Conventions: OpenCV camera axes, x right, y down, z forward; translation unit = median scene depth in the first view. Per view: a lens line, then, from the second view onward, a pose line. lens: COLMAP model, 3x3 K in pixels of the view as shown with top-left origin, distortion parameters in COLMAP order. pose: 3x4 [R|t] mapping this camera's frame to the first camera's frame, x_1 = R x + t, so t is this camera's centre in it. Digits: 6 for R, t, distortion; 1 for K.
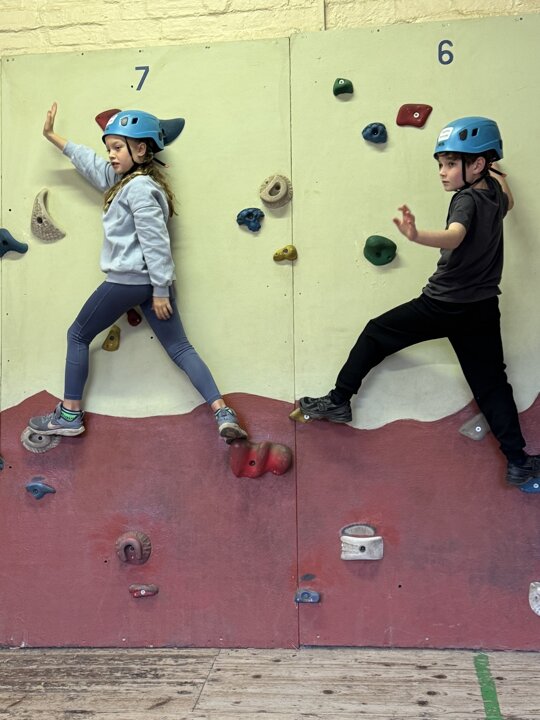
lens RADIAL K [[951.0, 0, 270.2], [0, 951.0, 360.6], [0, 0, 1]] dist [0.077683, 0.000000]
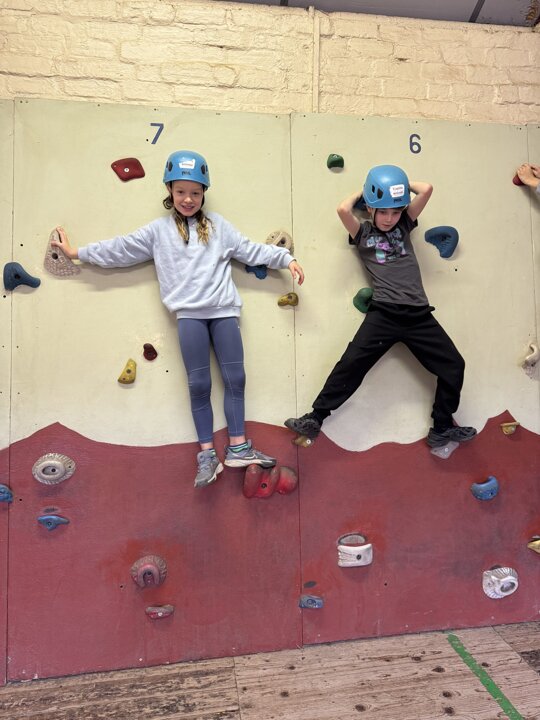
lens RADIAL K [[497.5, 0, 262.2], [0, 497.5, 356.4], [0, 0, 1]] dist [0.032171, -0.043562]
pose [[0.956789, 0.012298, 0.290524, -0.189396], [-0.011642, 0.999924, -0.003984, -0.041510], [-0.290551, 0.000430, 0.956859, 0.438209]]
